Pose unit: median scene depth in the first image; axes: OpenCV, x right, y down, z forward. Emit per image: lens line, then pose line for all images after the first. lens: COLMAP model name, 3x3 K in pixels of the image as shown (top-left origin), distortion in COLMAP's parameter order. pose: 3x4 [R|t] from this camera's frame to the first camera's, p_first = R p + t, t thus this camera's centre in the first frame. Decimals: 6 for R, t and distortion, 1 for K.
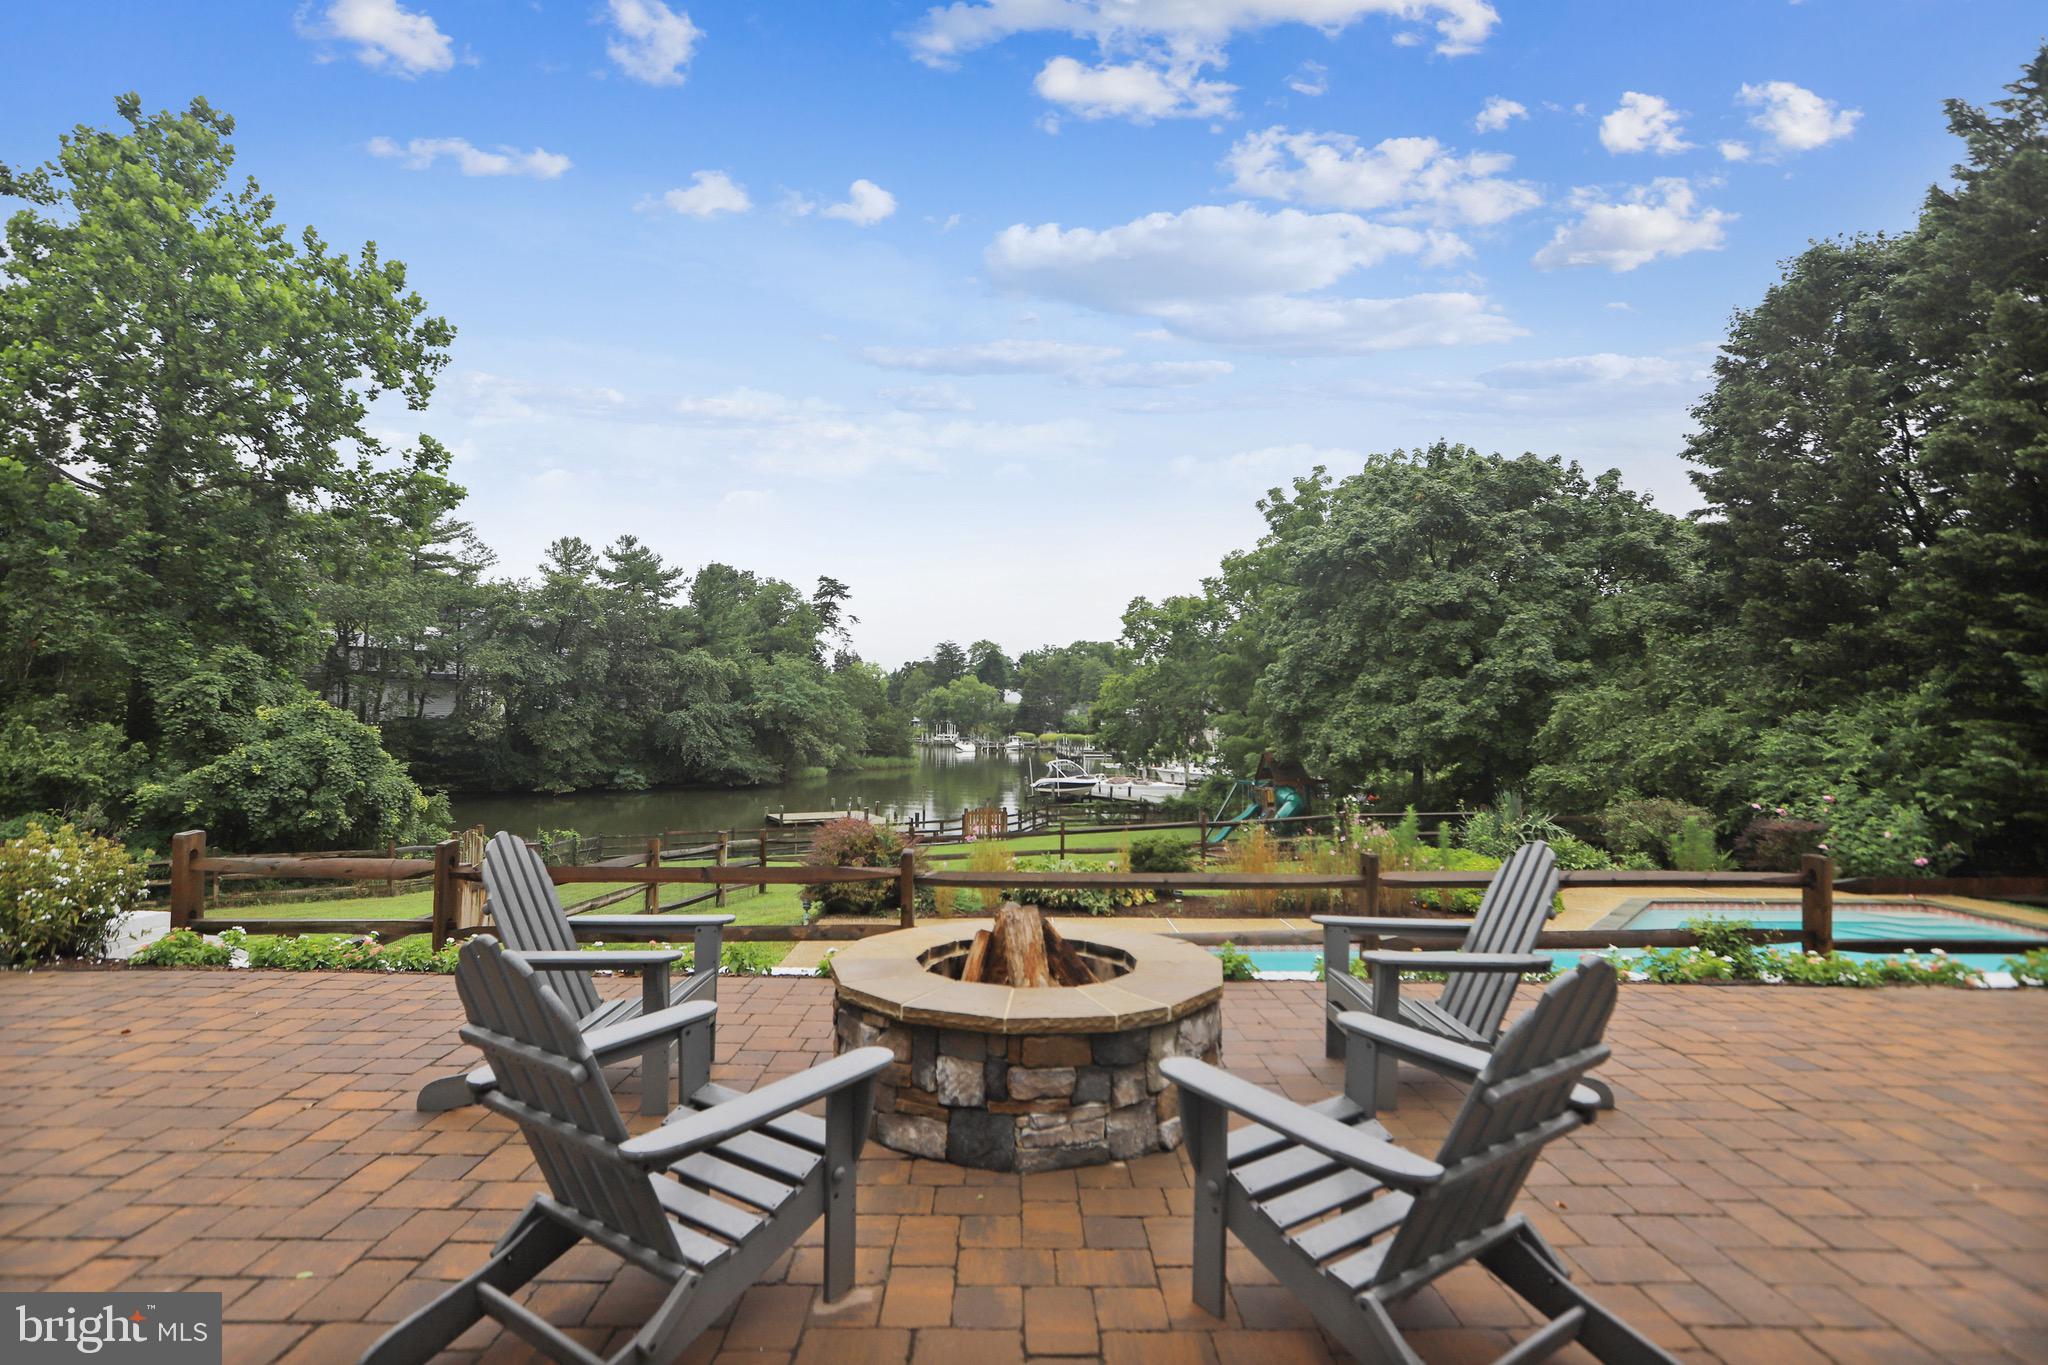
lens RADIAL K [[956.4, 0, 992.2], [0, 956.4, 687.9], [0, 0, 1]] dist [-0.041359, 0.014239]
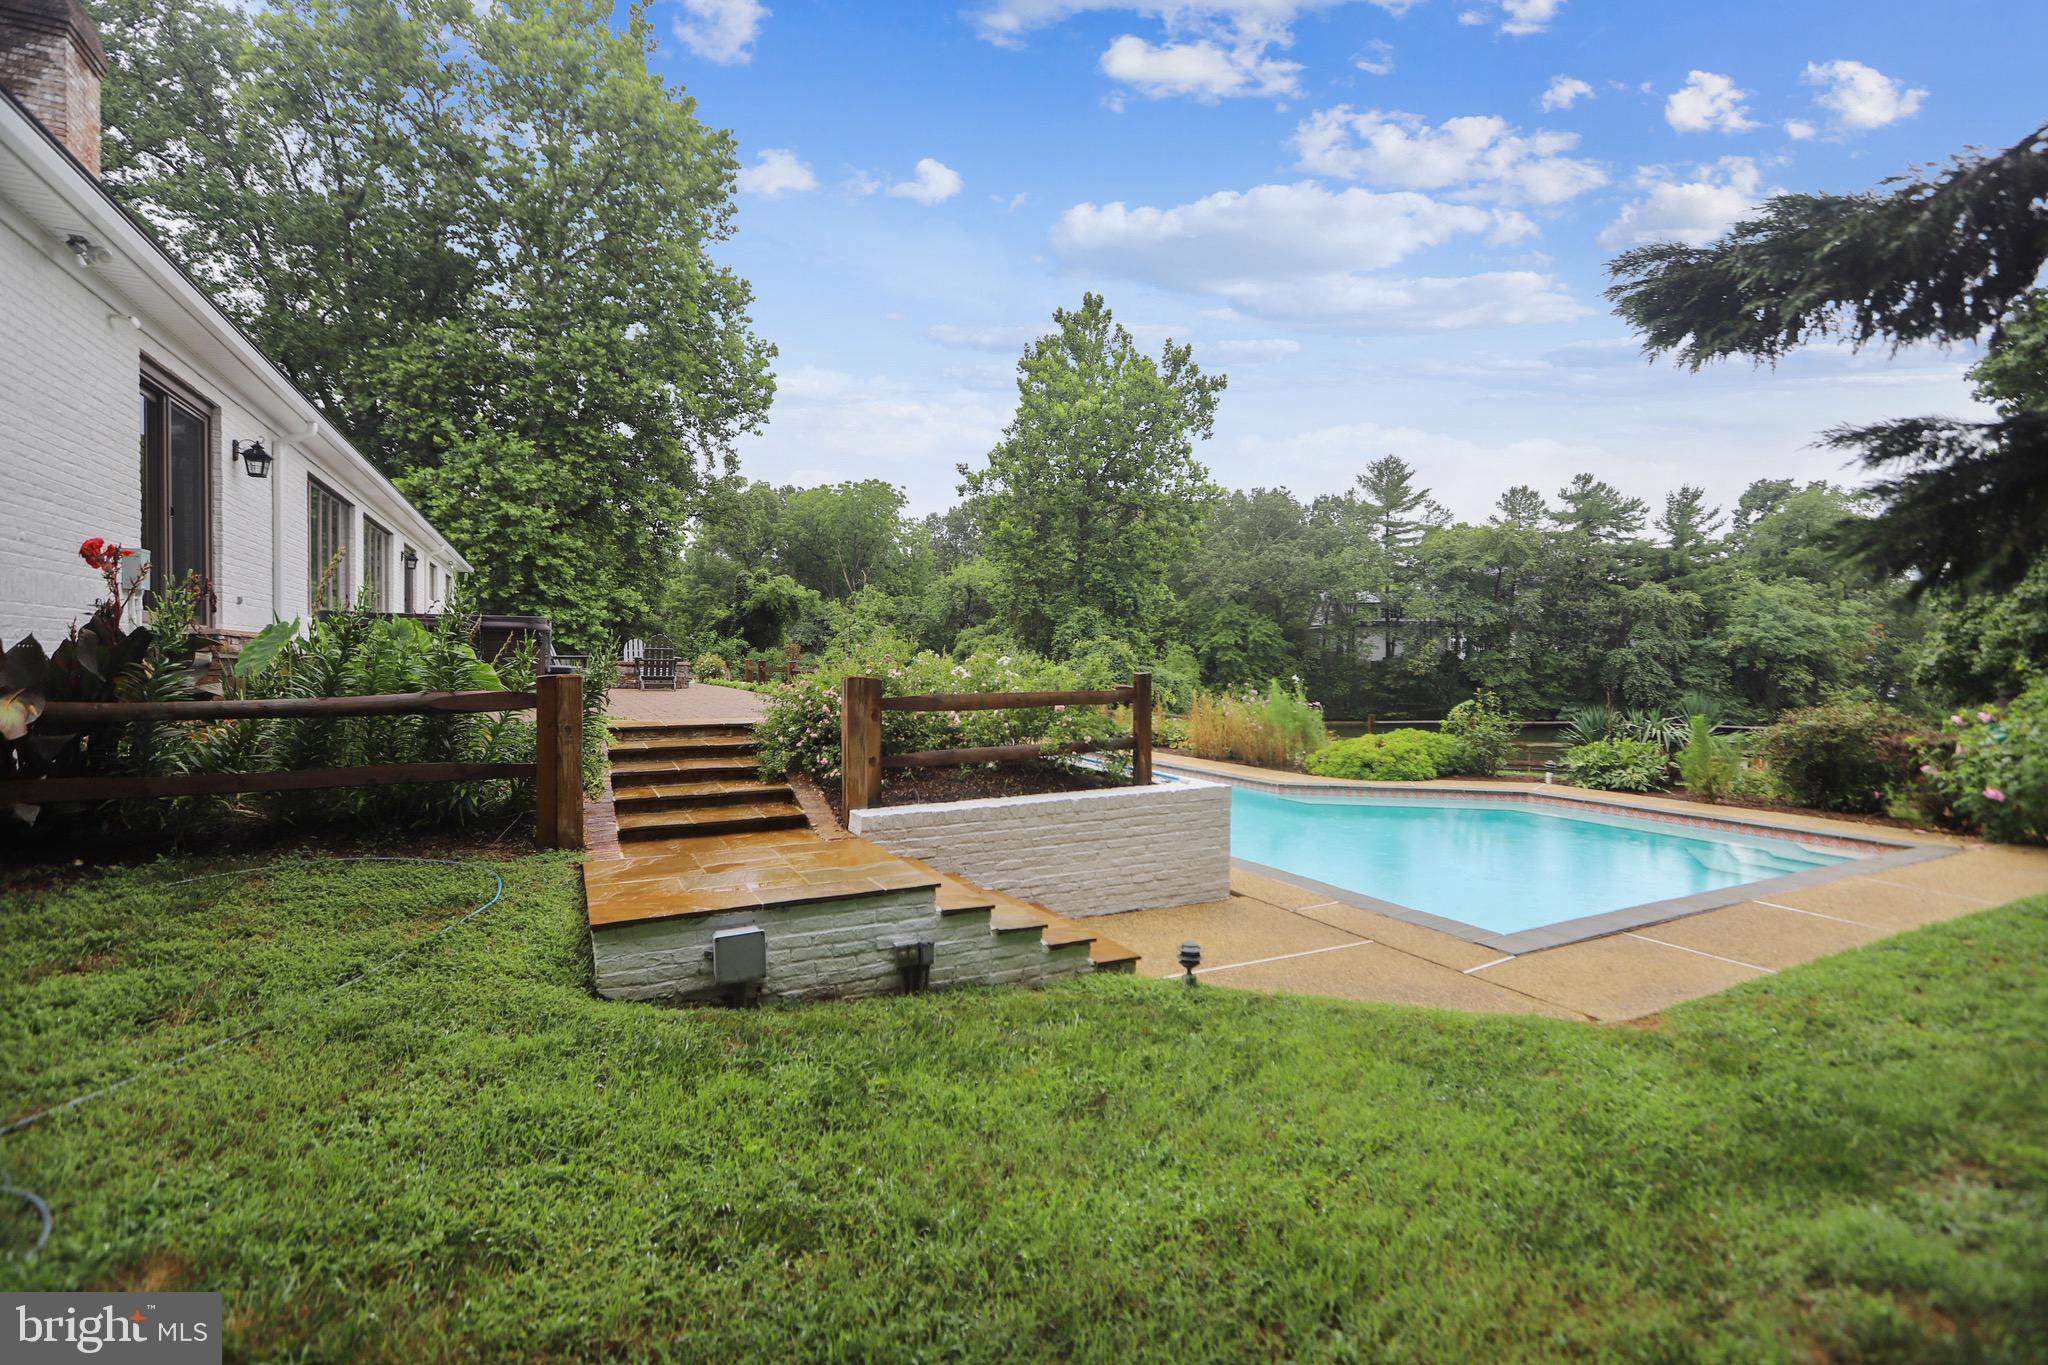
lens RADIAL K [[956.4, 0, 1015.0], [0, 956.4, 673.3], [0, 0, 1]] dist [-0.041359, 0.014239]
pose [[0.440653, 0.002875, -0.897673, 2.104222], [0.027518, 0.999482, 0.016709, 0.134052], [0.897256, -0.032066, 0.440346, 0.205332]]
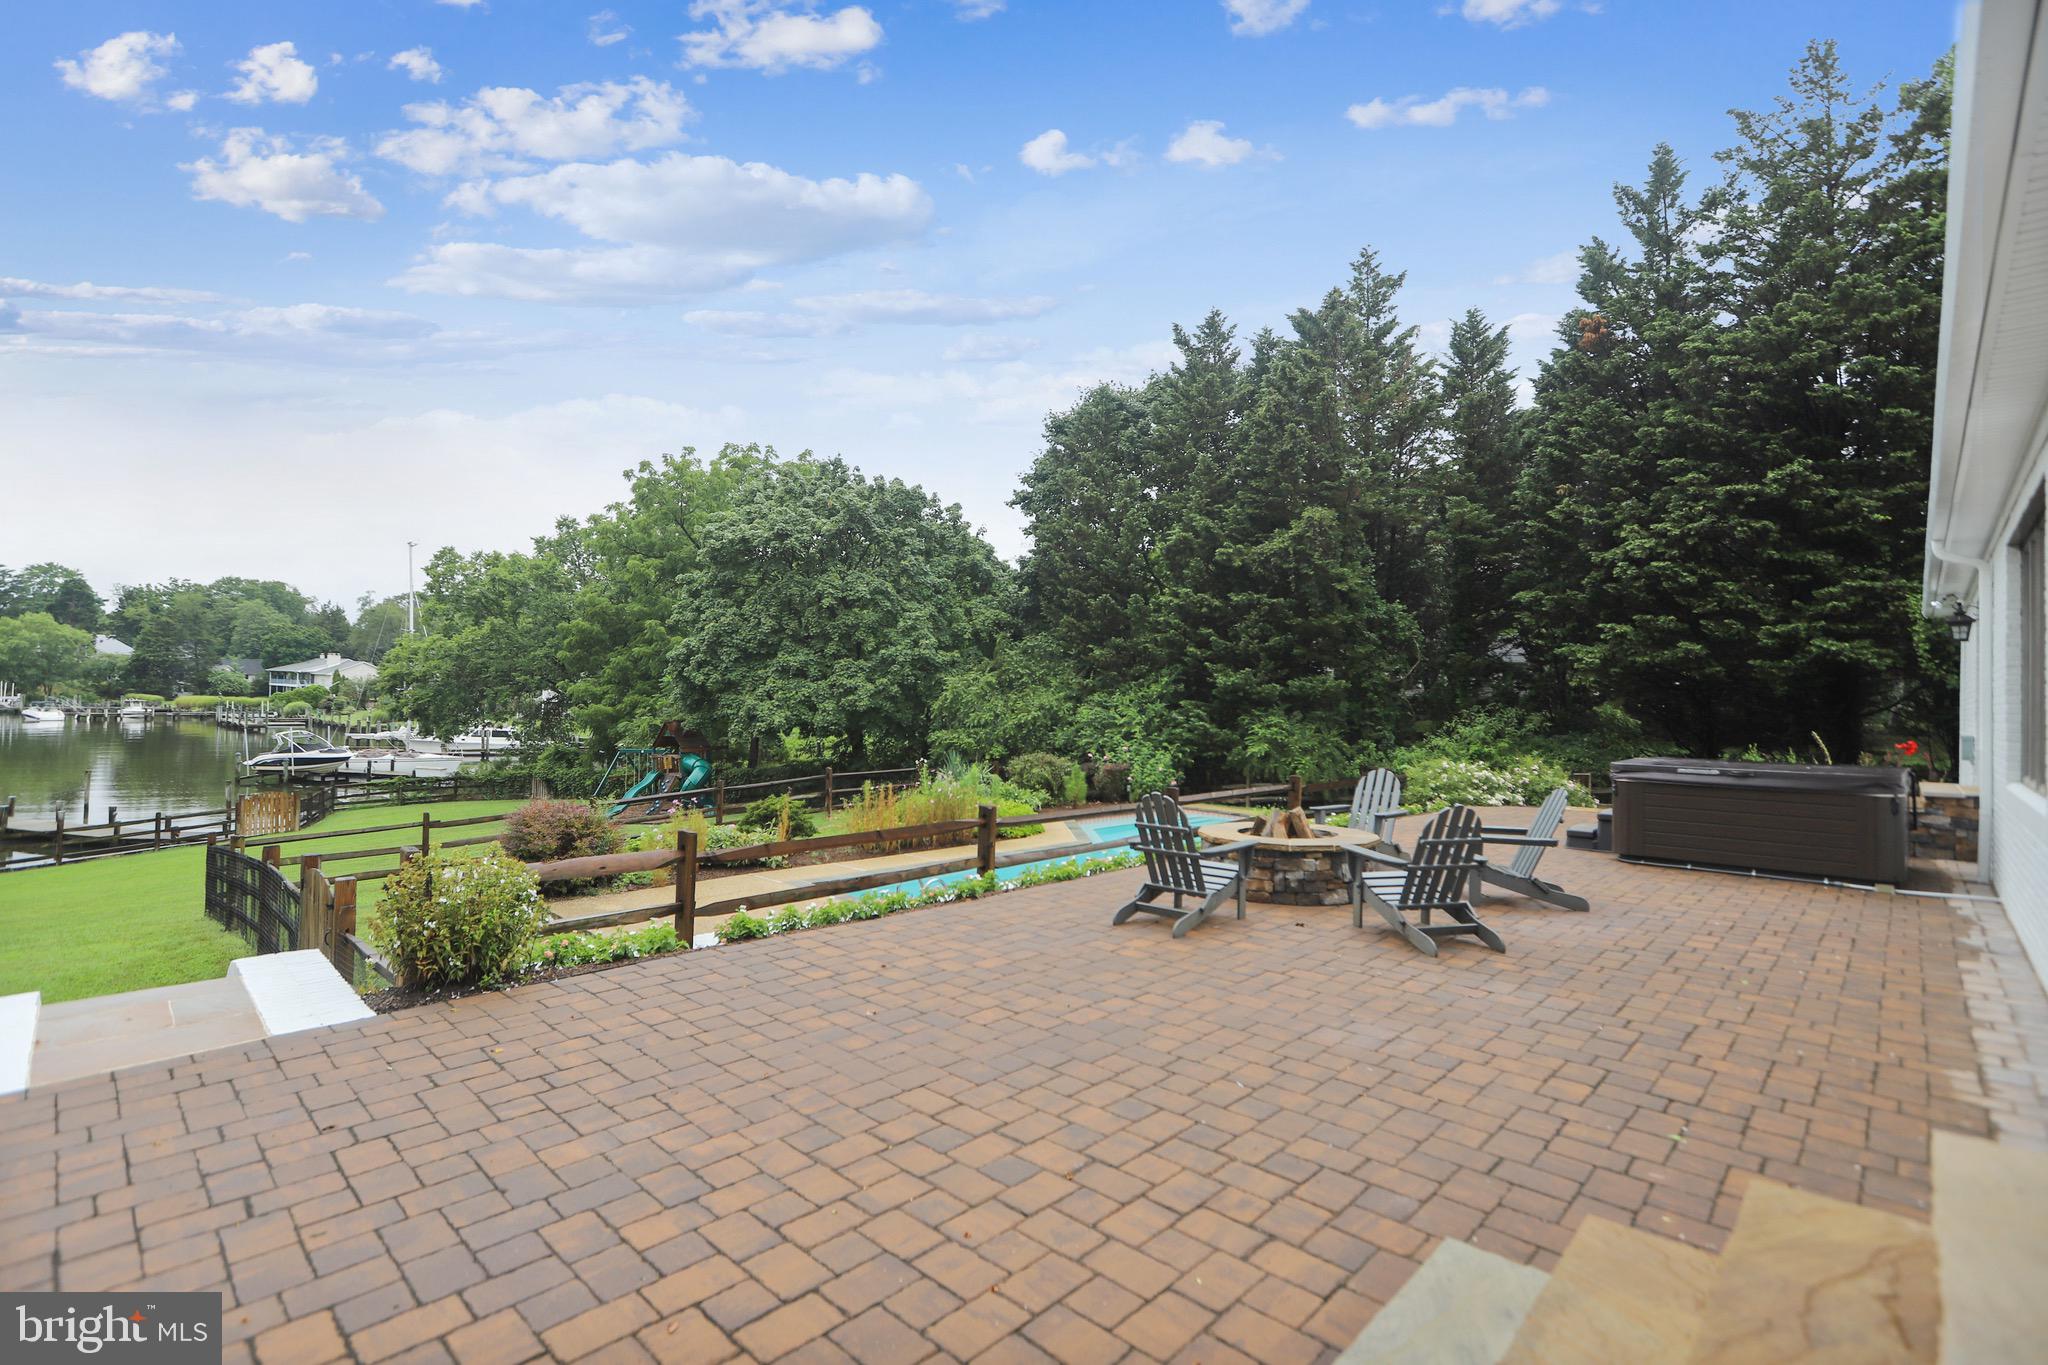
lens RADIAL K [[956.4, 0, 1029.5], [0, 956.4, 683.5], [0, 0, 1]] dist [-0.041359, 0.014239]
pose [[0.698721, 0.013581, 0.715265, -0.215078], [-0.037280, 0.999153, 0.017447, -0.008710], [-0.714422, -0.038856, 0.698635, -0.012312]]
